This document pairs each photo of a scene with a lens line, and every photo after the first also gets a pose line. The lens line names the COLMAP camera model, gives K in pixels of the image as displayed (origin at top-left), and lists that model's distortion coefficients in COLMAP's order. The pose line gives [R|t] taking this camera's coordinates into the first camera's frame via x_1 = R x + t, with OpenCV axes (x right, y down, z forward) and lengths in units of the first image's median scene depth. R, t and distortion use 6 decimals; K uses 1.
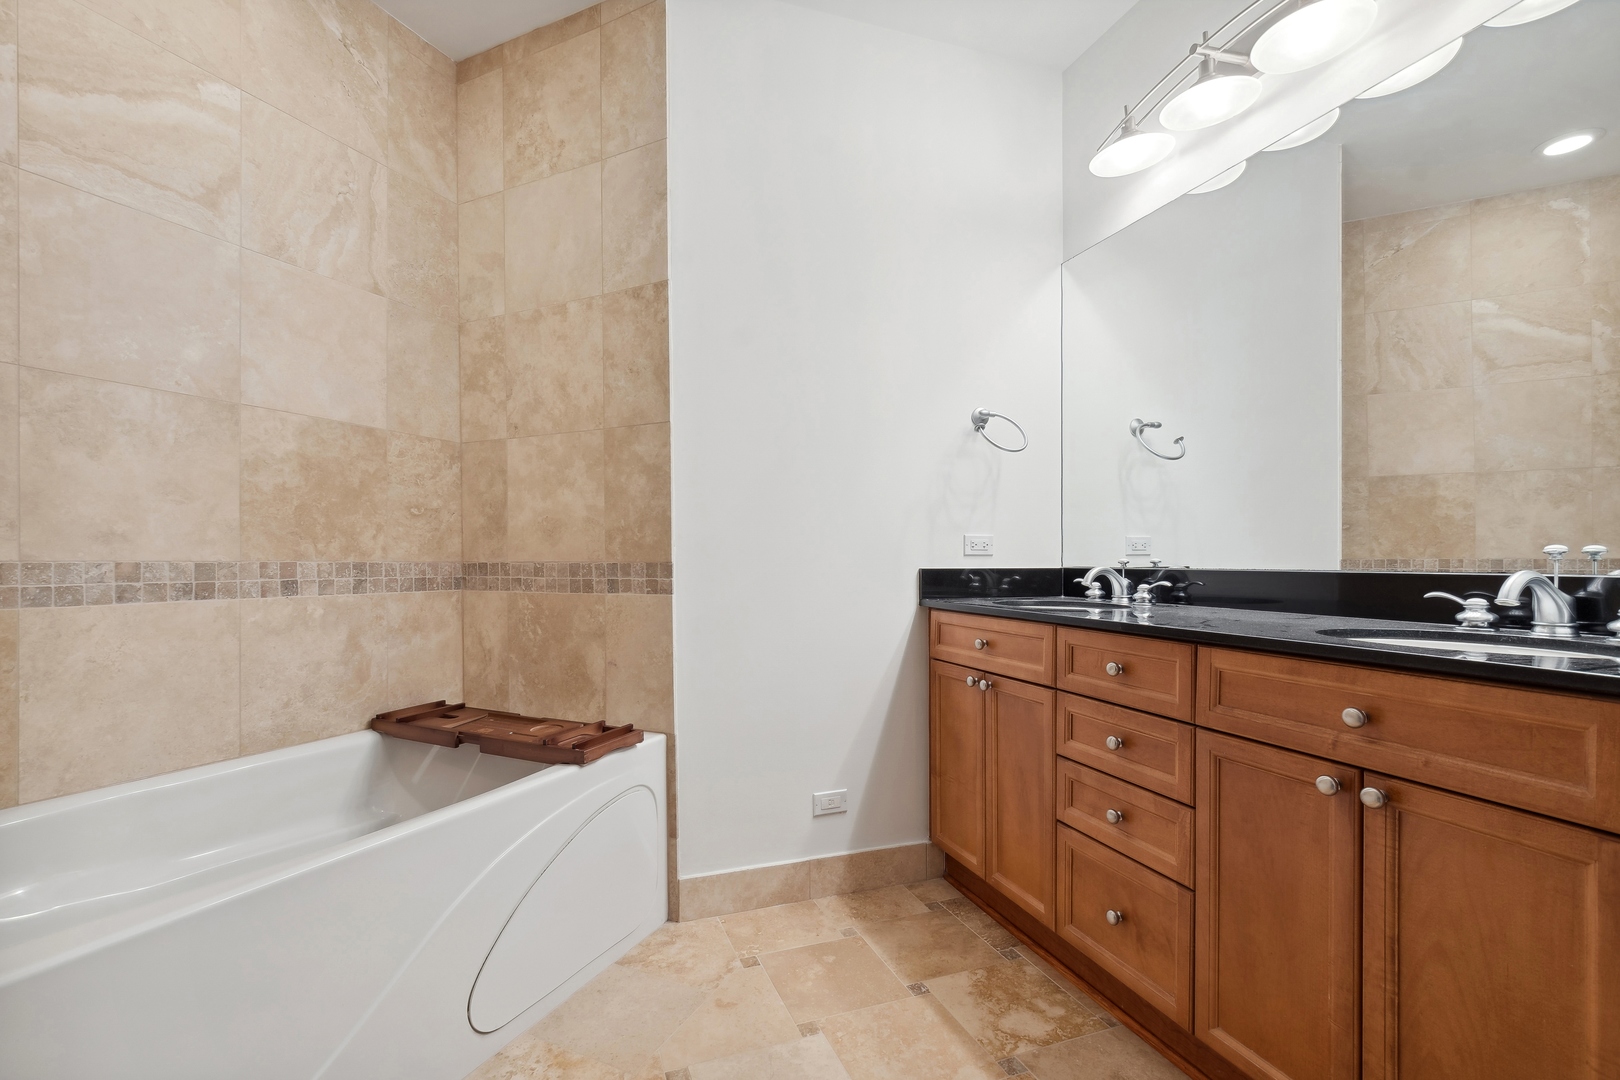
lens RADIAL K [[720.4, 0, 803.7], [0, 720.4, 561.4], [0, 0, 1]] dist [-0.001891, -0.000229]
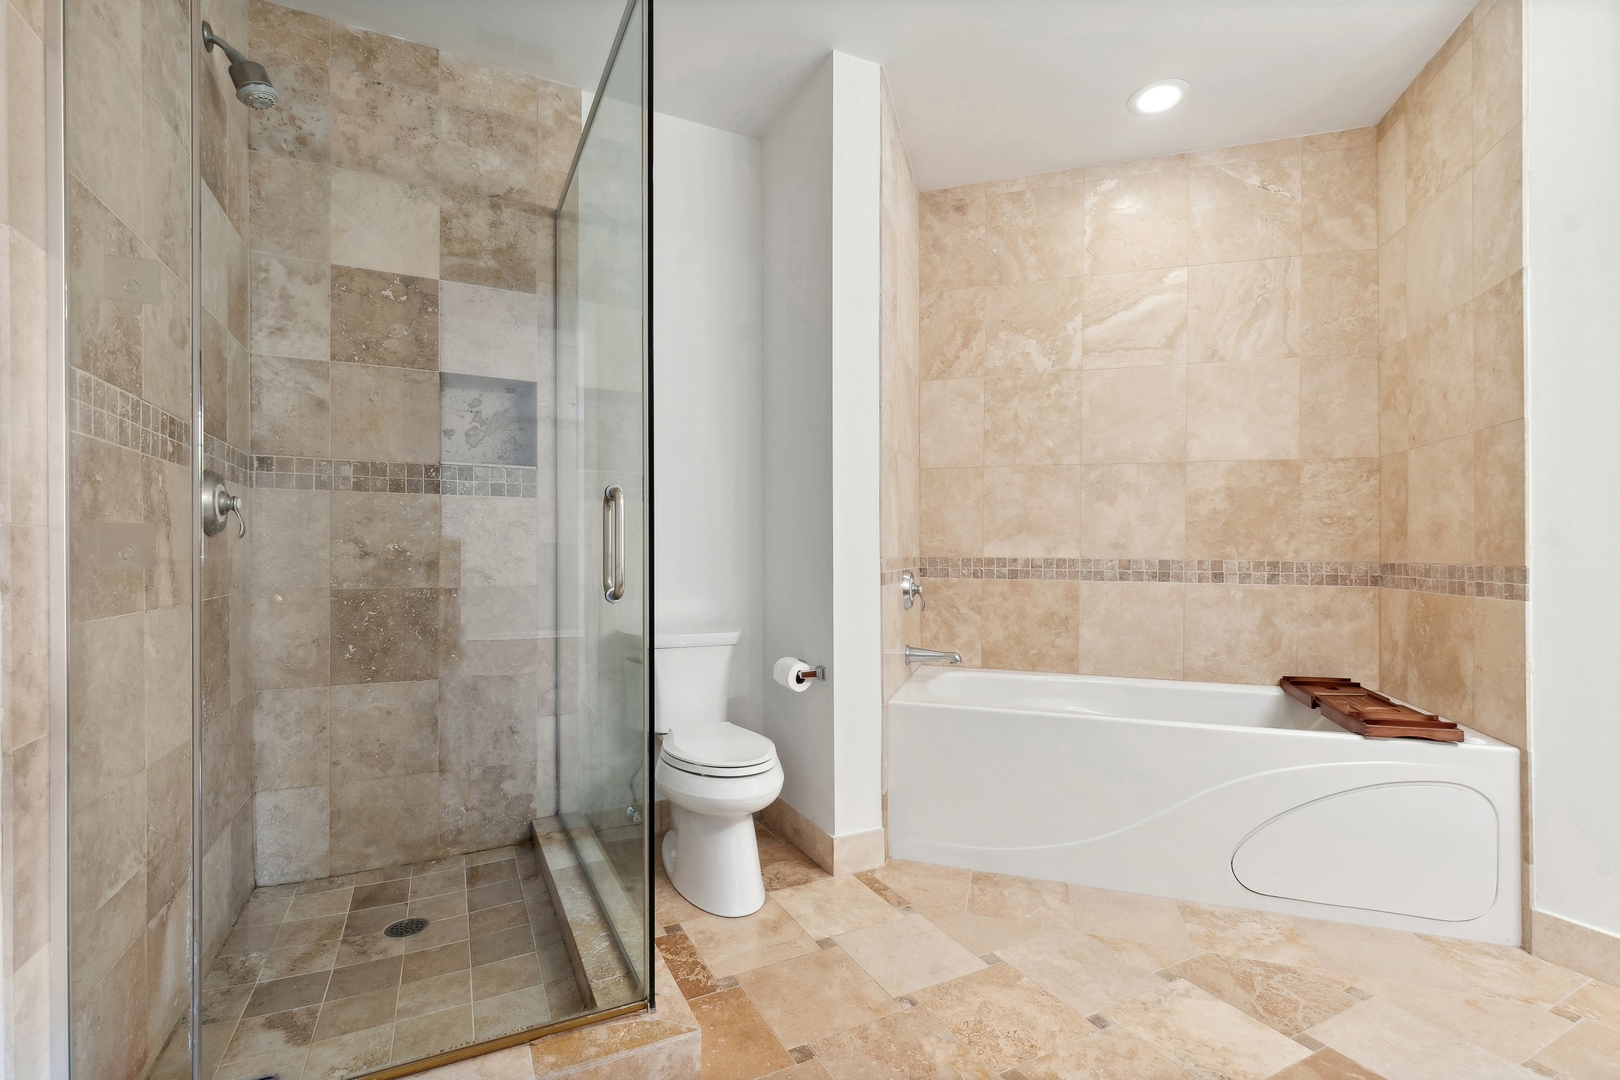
lens RADIAL K [[720.4, 0, 803.7], [0, 720.4, 561.4], [0, 0, 1]] dist [-0.001891, -0.000229]
pose [[0.141176, 0.017506, -0.989830, 0.595238], [-0.010473, 0.999814, 0.016189, -0.010953], [0.989929, 0.008081, 0.141333, -0.064434]]
